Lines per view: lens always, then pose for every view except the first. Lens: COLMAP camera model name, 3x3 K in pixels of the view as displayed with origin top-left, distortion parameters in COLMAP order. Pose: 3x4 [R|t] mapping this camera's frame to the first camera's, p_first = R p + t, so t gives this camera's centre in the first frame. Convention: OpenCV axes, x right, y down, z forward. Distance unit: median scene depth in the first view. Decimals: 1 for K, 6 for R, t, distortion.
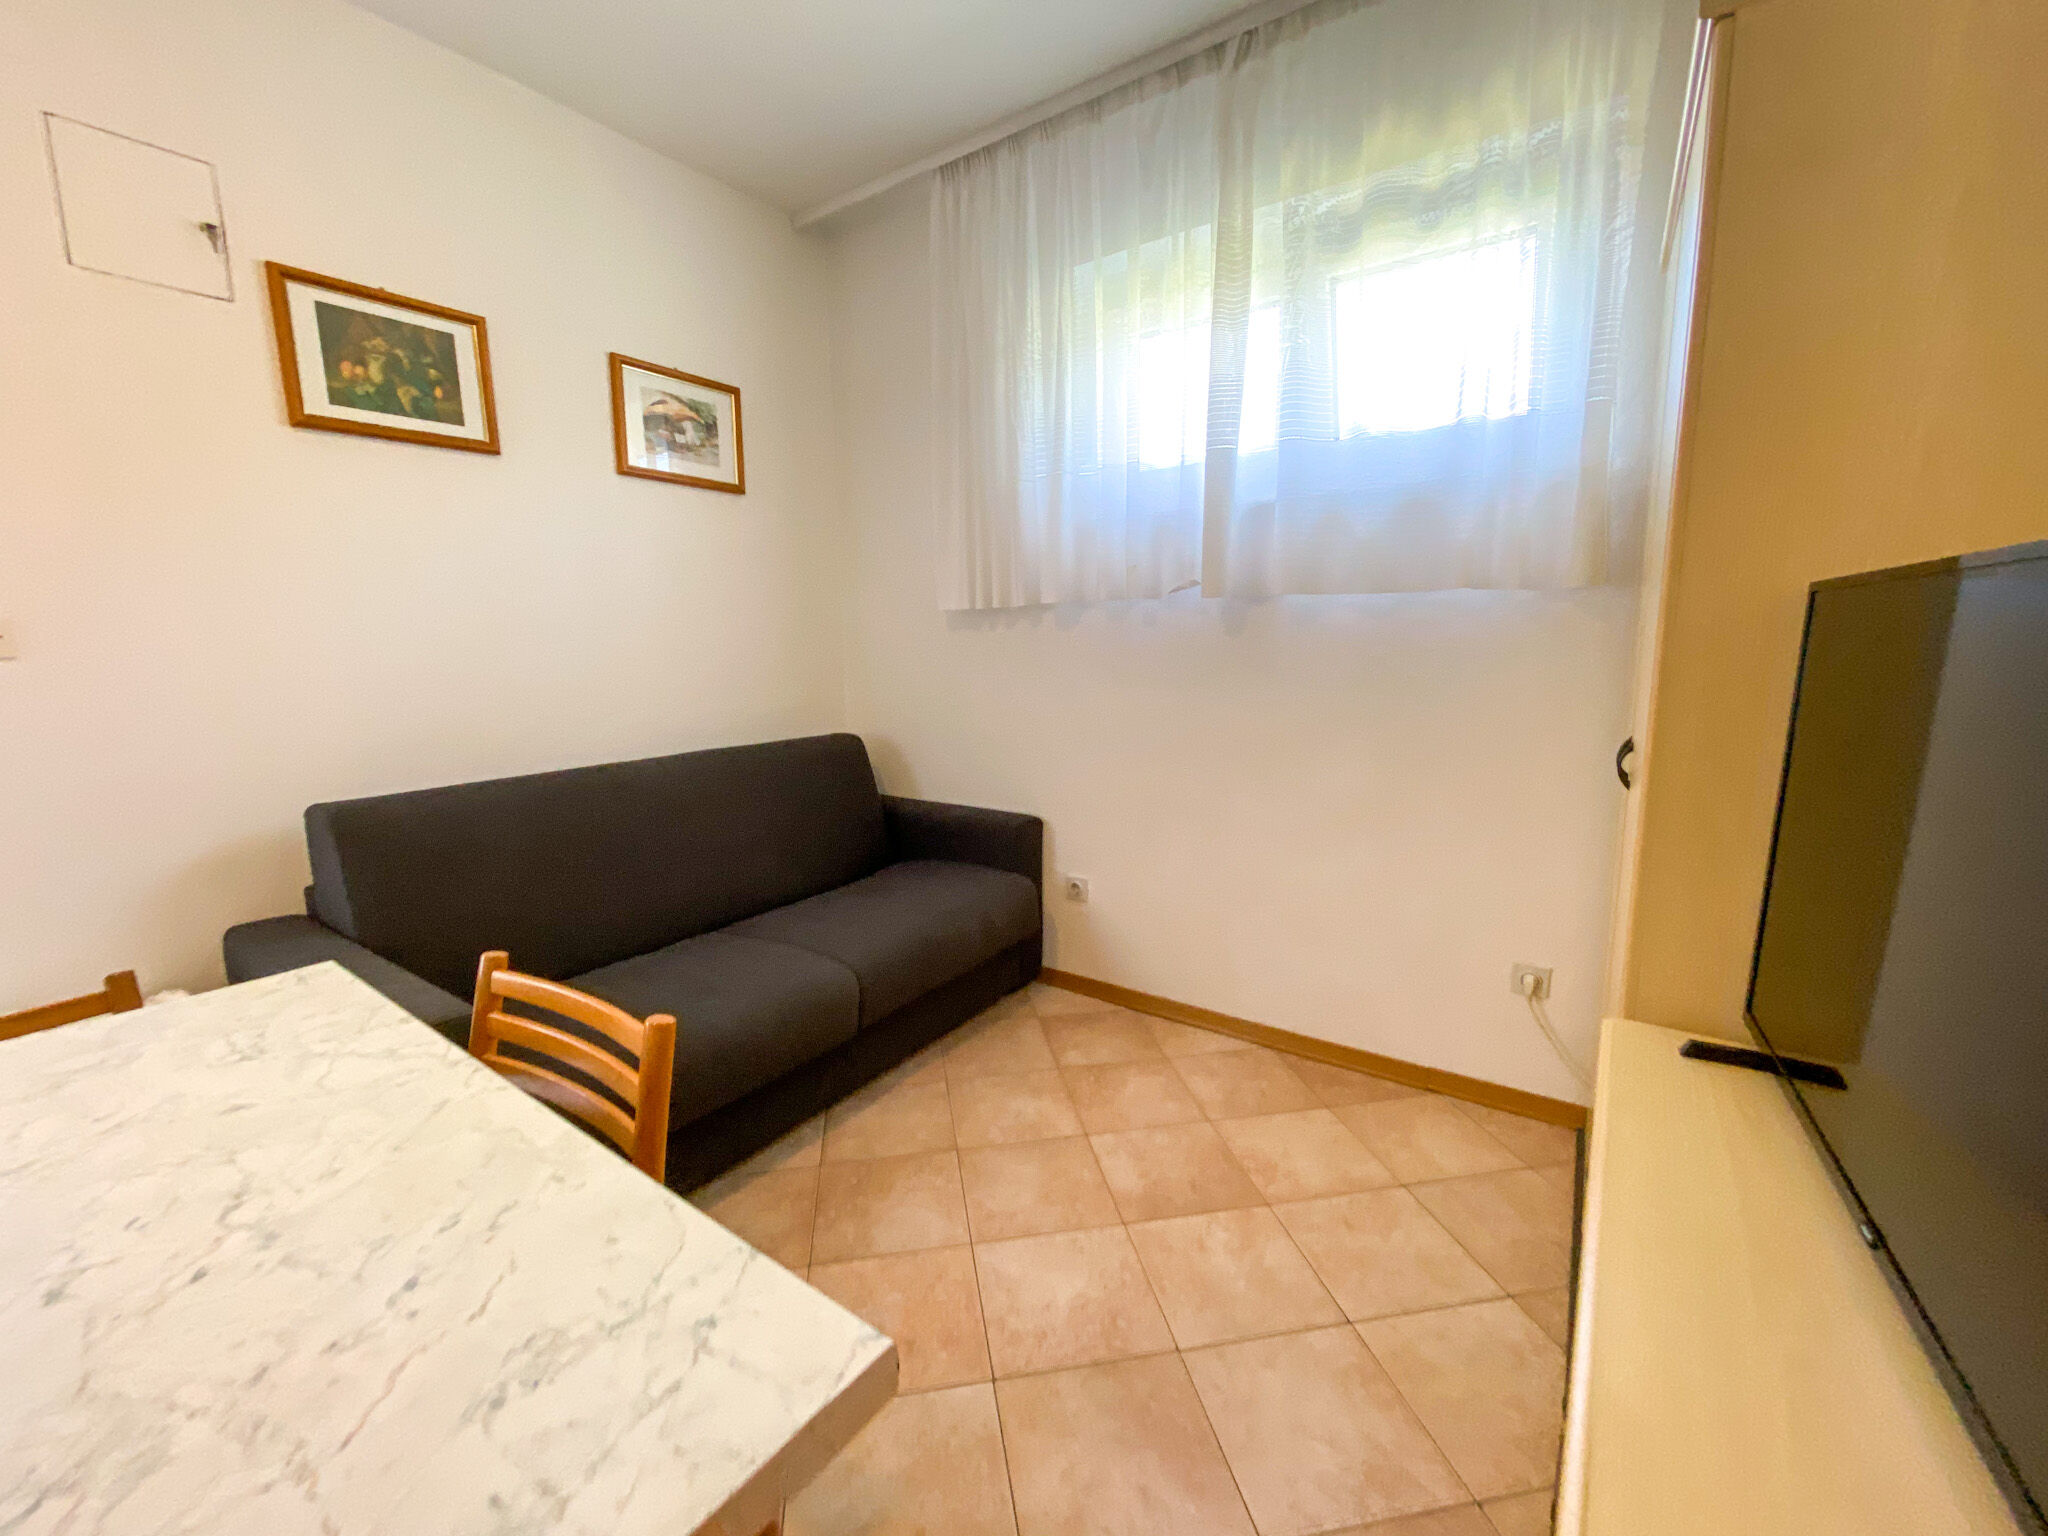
lens RADIAL K [[830.9, 0, 1019.7], [0, 830.9, 777.0], [0, 0, 1]] dist [0.003157, -0.005153]
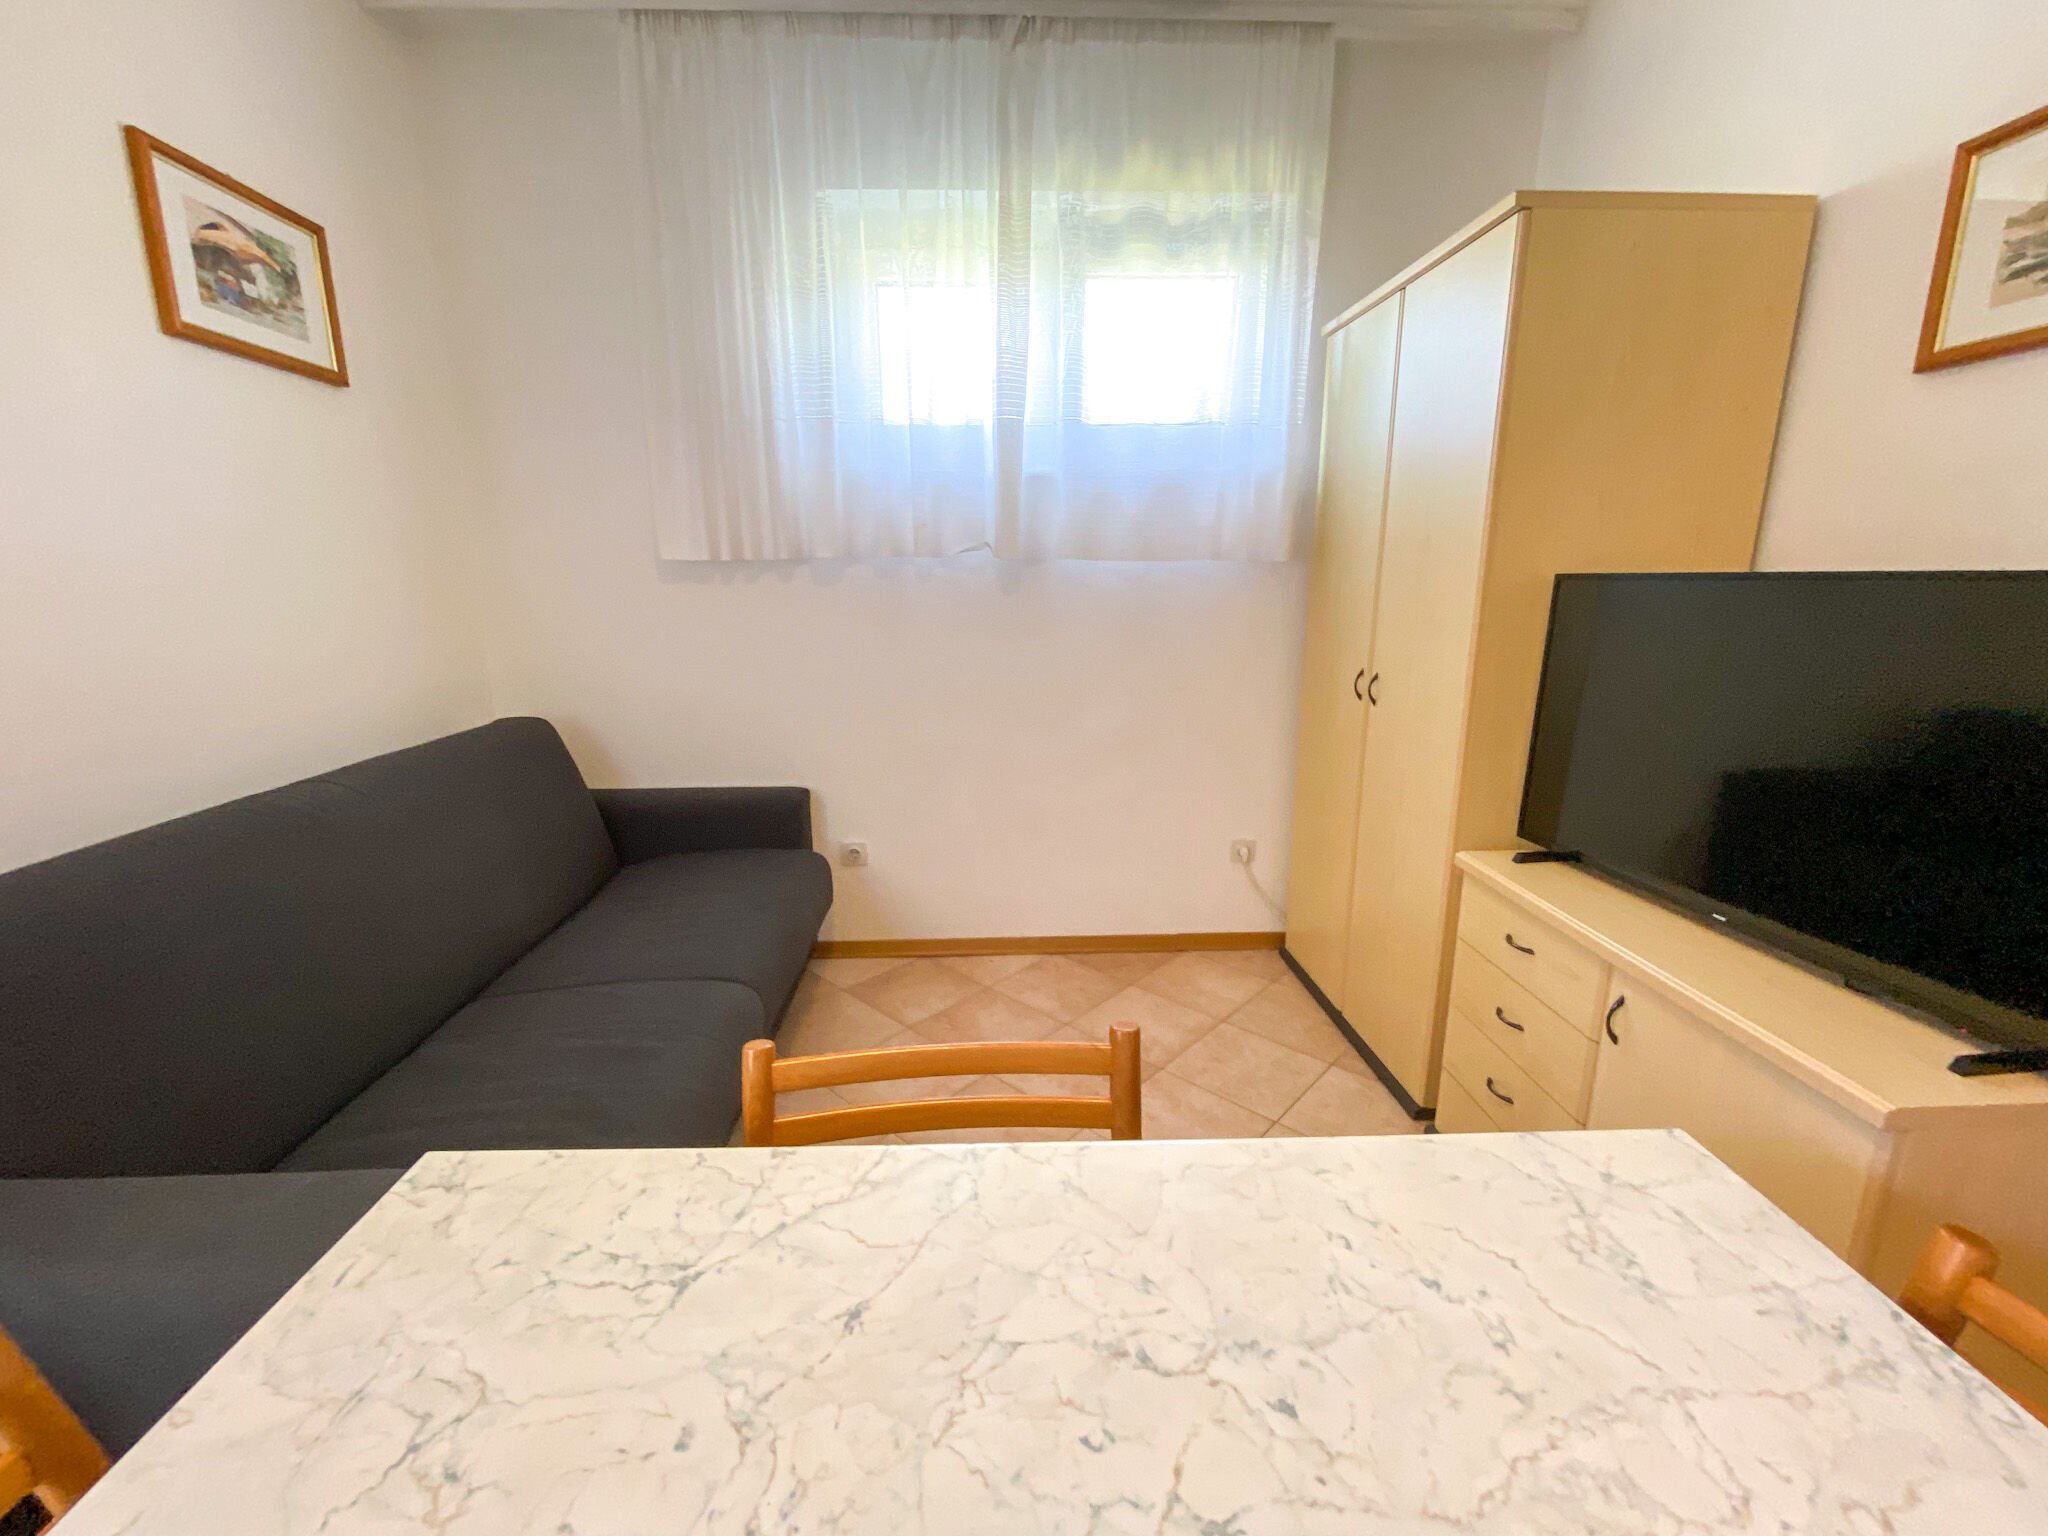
lens RADIAL K [[829.0, 0, 1017.7], [0, 829.0, 774.5], [0, 0, 1]] dist [0.002704, -0.005110]
pose [[0.793813, -0.132905, 0.593462, -0.441208], [0.094114, 0.990919, 0.096027, -0.041852], [-0.600836, -0.020374, 0.799113, 0.133691]]
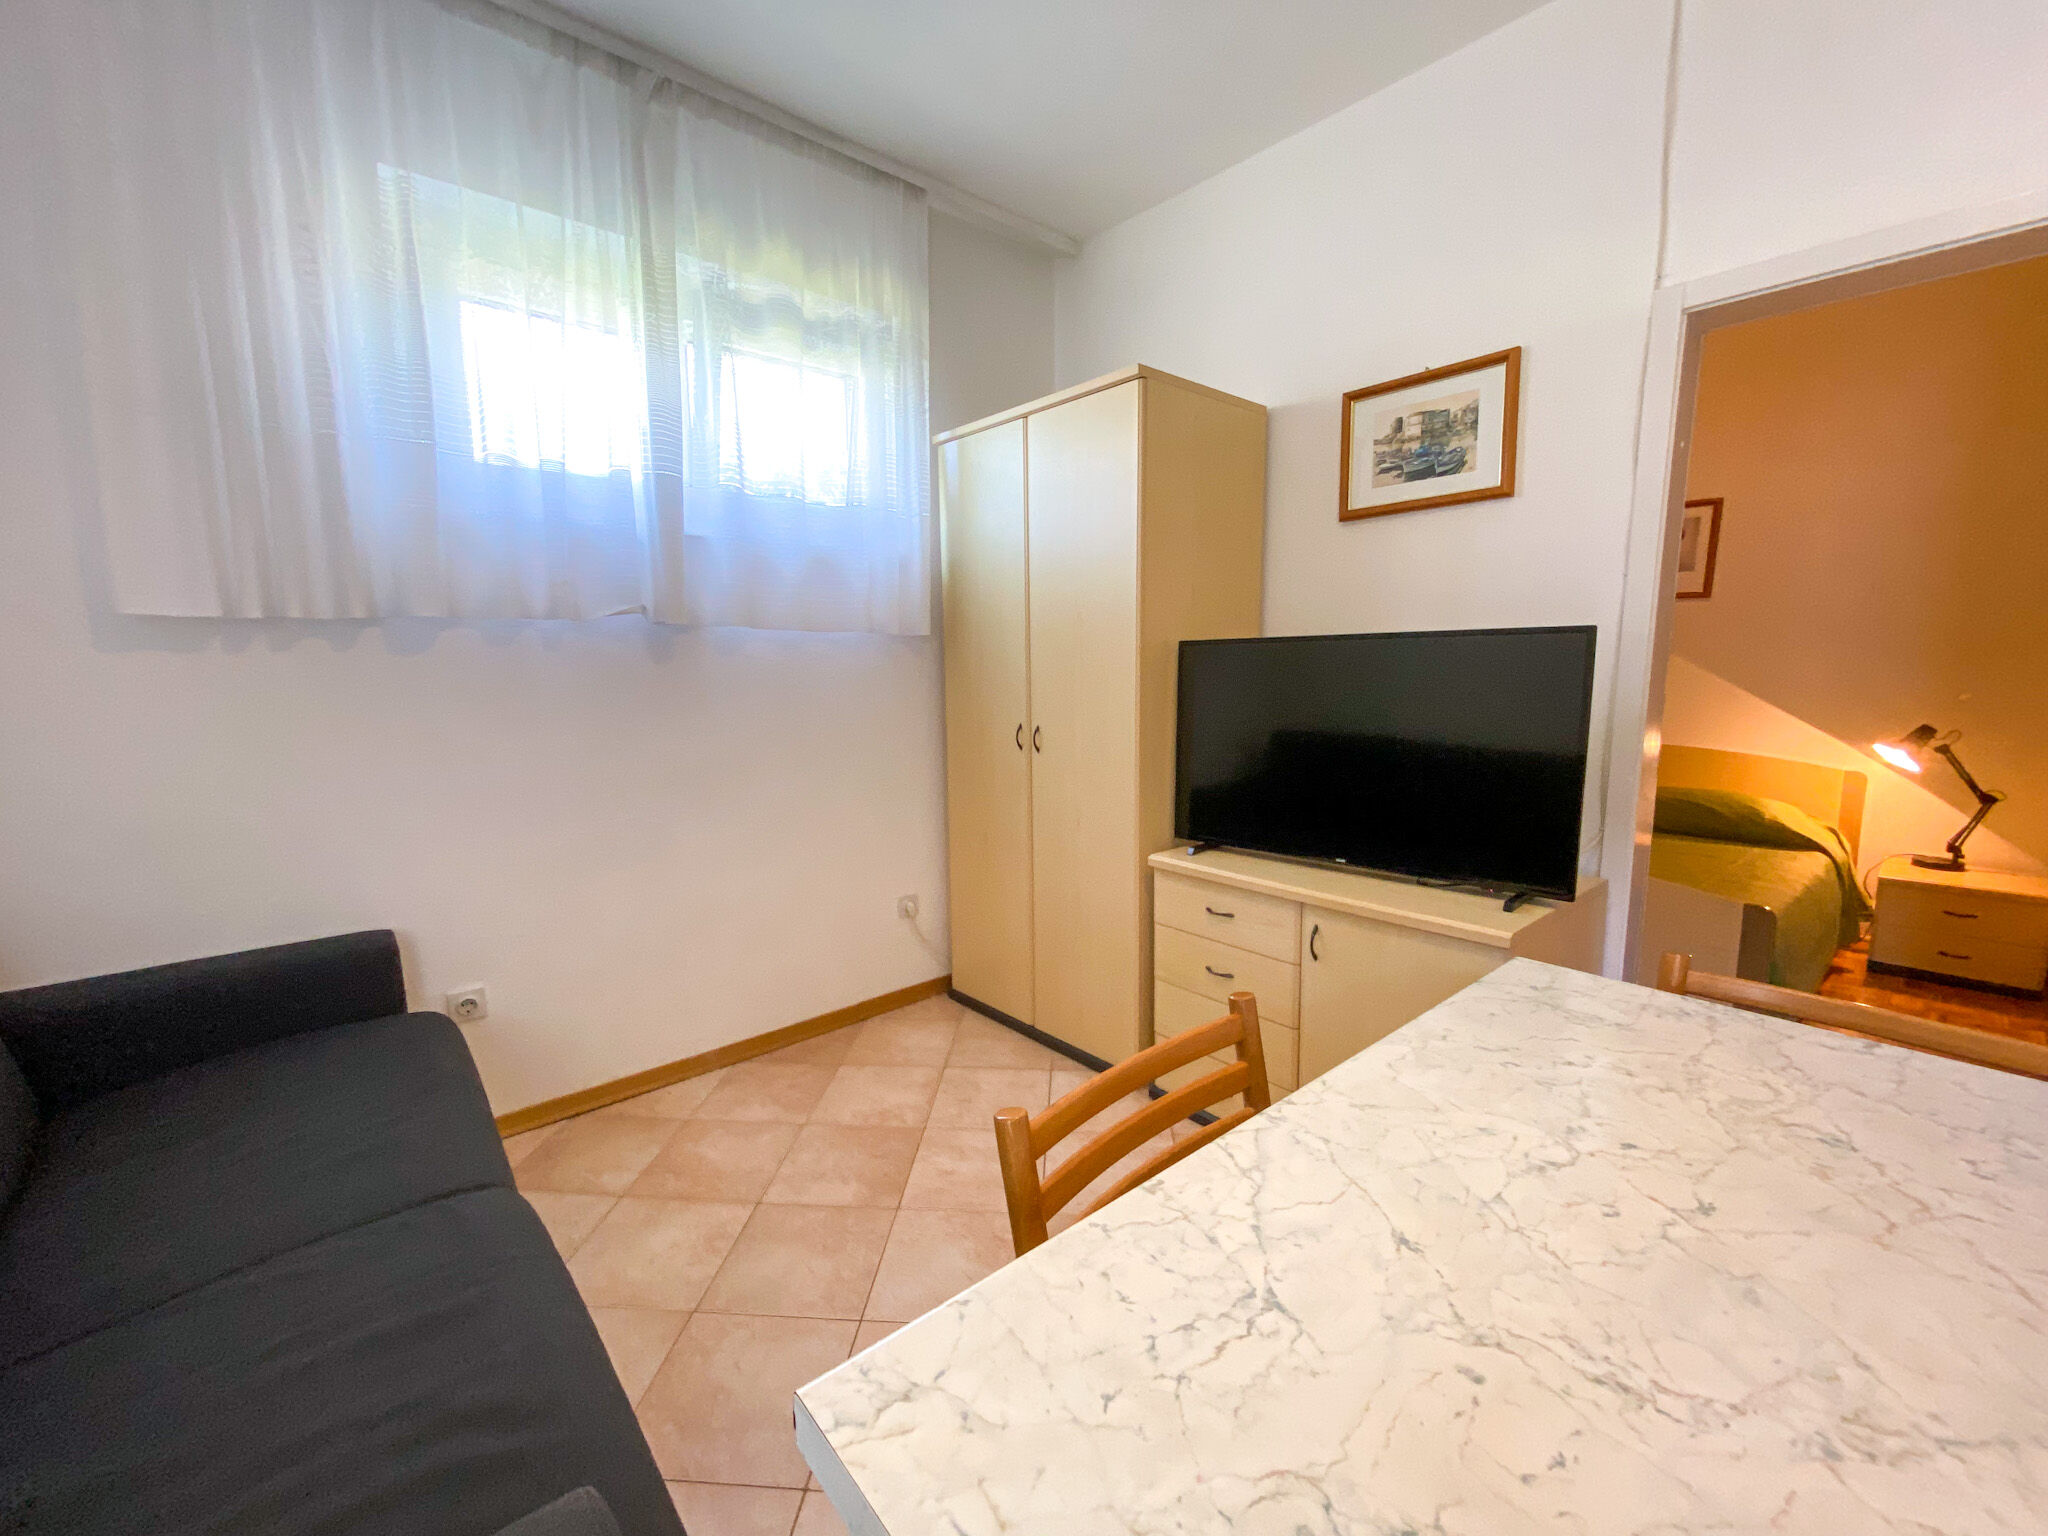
lens RADIAL K [[829.0, 0, 1017.7], [0, 829.0, 774.5], [0, 0, 1]] dist [0.002704, -0.005110]
pose [[0.238629, -0.119840, 0.963688, -0.639951], [0.165958, 0.982791, 0.081121, -0.057803], [-0.956825, 0.140574, 0.254411, 0.402882]]
